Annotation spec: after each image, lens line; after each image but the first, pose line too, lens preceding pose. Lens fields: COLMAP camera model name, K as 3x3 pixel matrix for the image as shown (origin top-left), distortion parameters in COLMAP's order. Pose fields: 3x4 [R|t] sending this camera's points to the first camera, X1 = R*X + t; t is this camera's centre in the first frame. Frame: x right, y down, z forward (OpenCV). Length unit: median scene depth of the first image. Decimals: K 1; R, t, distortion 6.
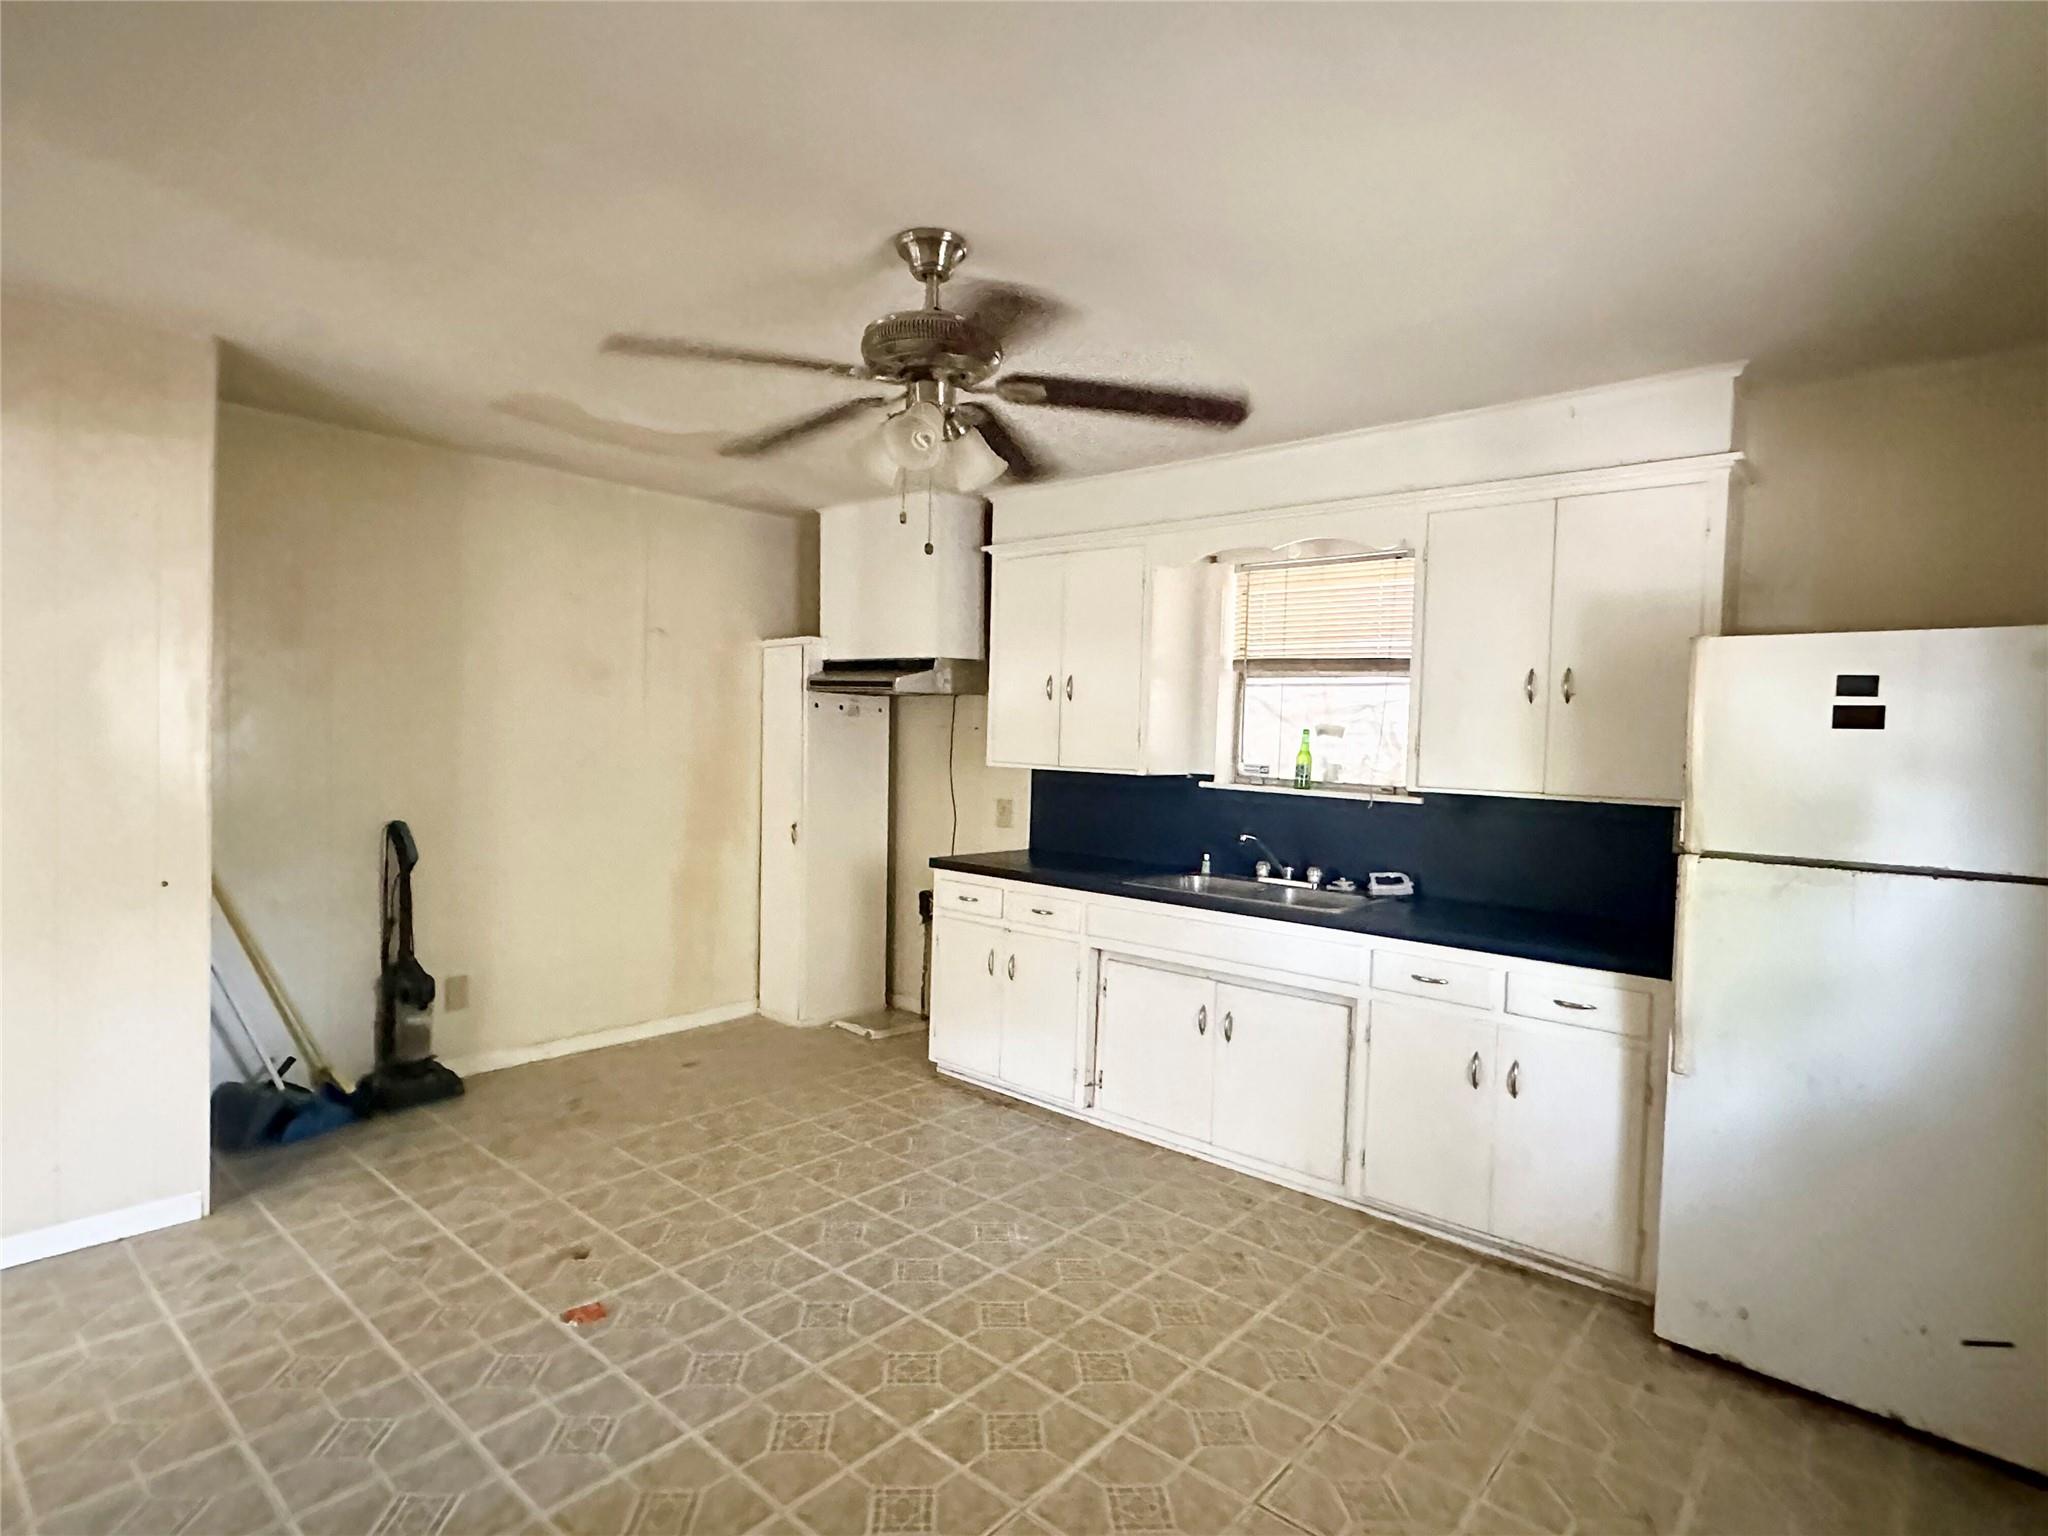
lens RADIAL K [[1072.3, 0, 1020.4], [0, 1072.3, 772.1], [0, 0, 1]] dist [-0.005723, -0.000600]
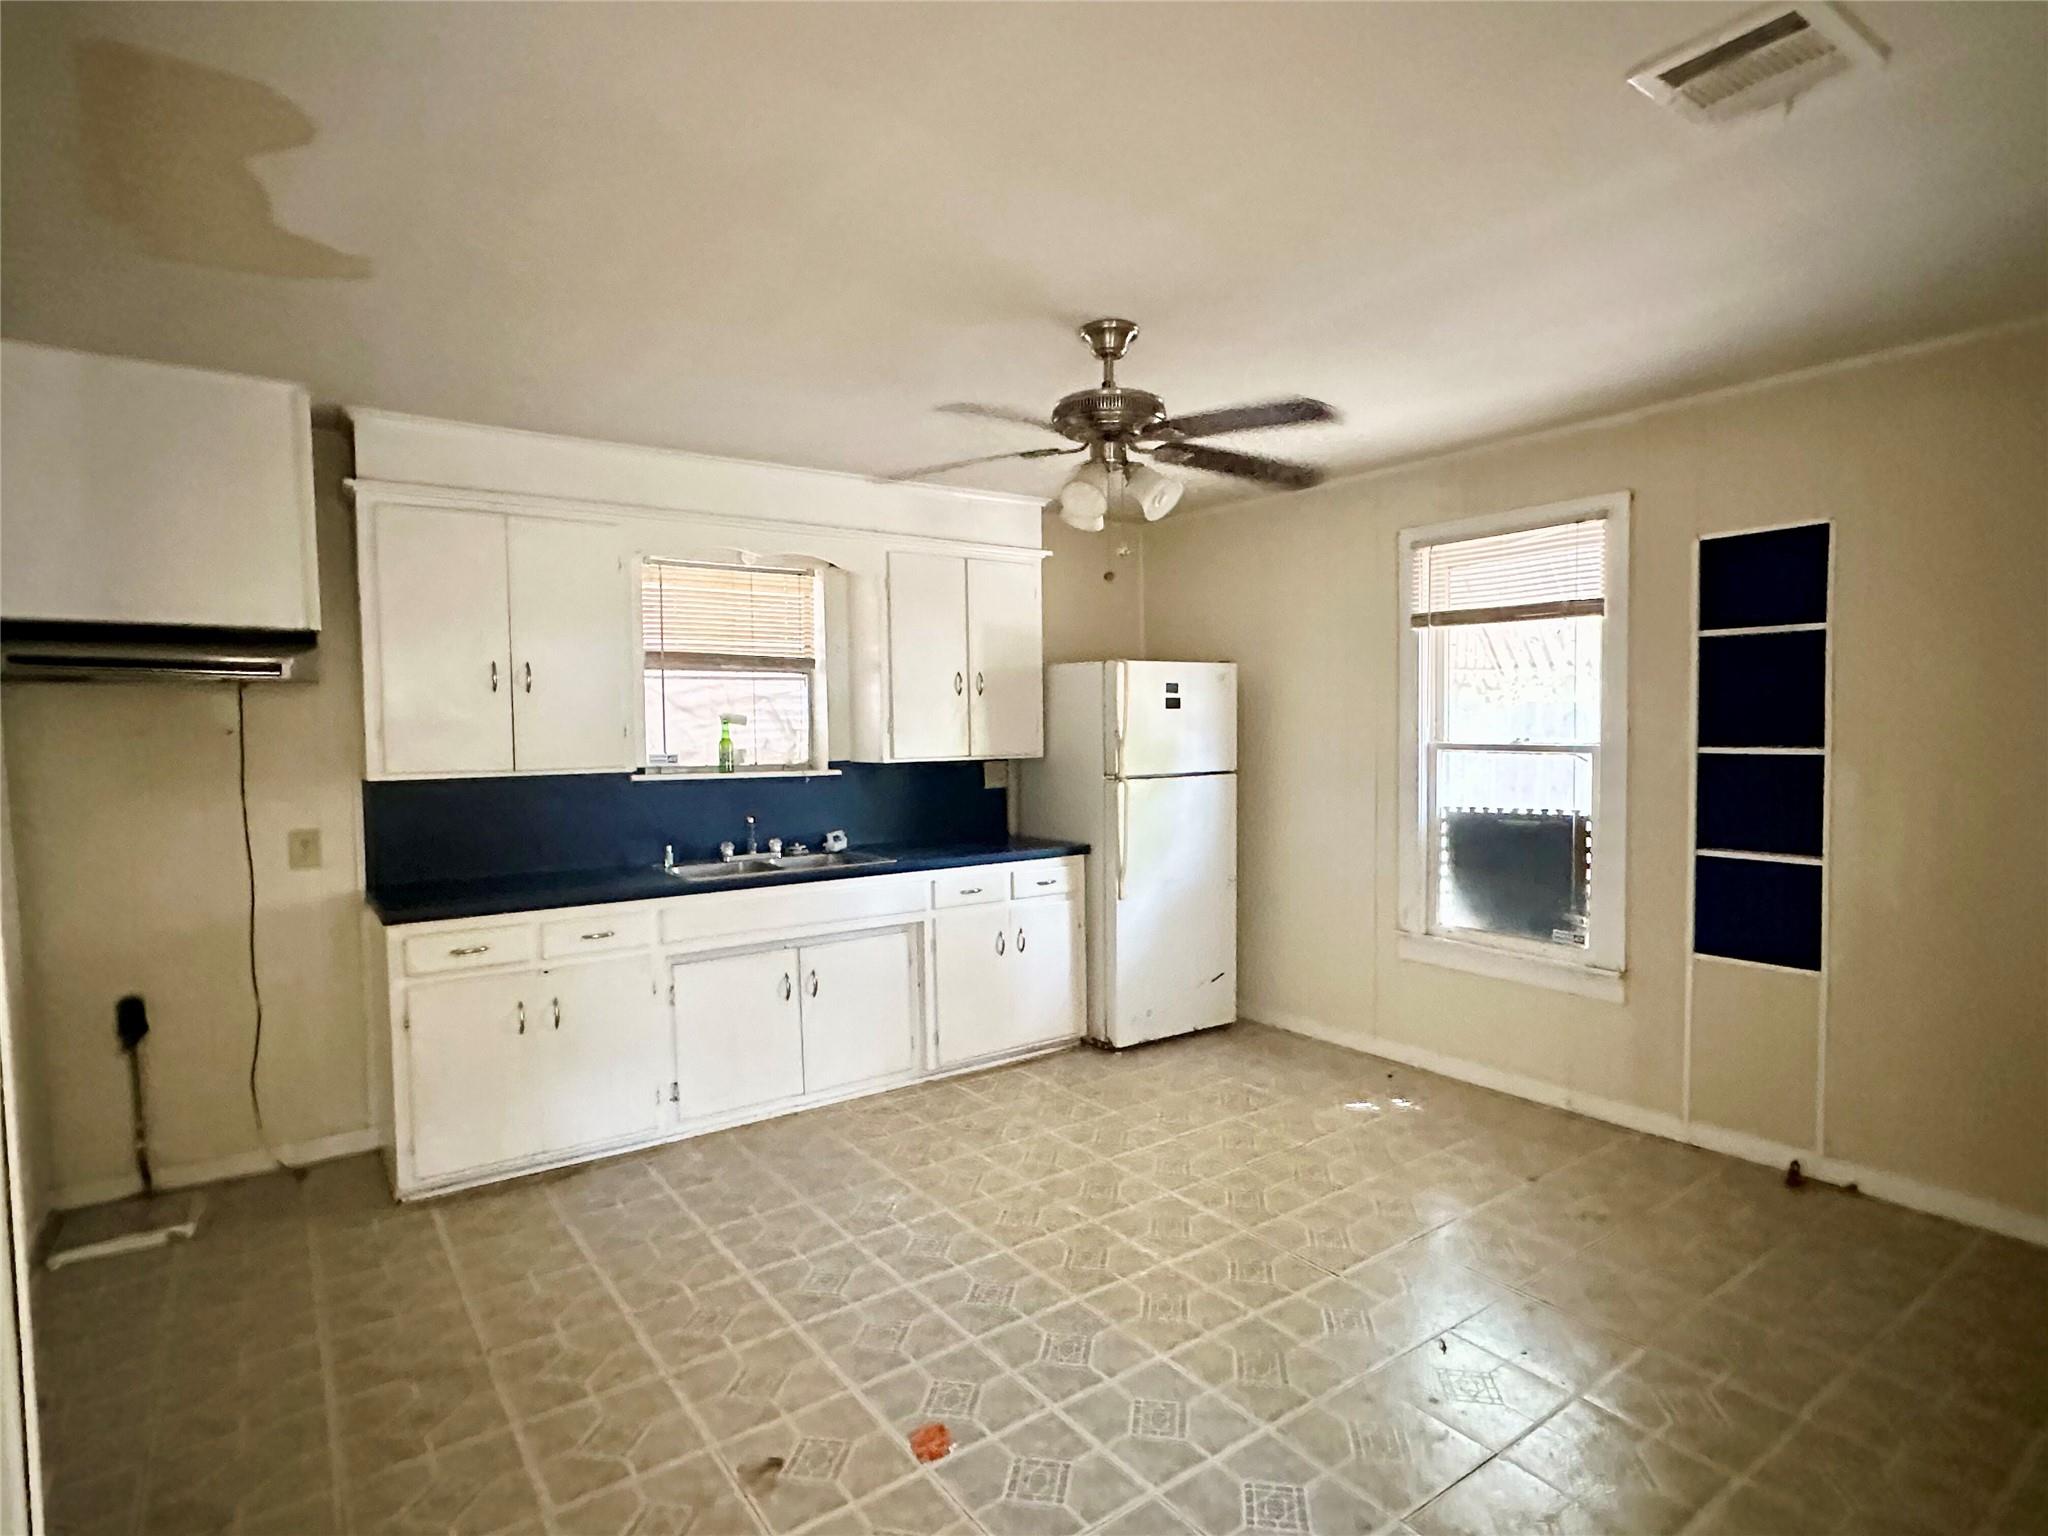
lens RADIAL K [[1072.3, 0, 1019.8], [0, 1072.3, 767.6], [0, 0, 1]] dist [-0.005723, -0.000600]
pose [[0.230593, -0.072777, 0.970325, -0.852531], [0.056576, 0.996515, 0.061296, -0.046655], [-0.971404, 0.040763, 0.233907, 0.527195]]
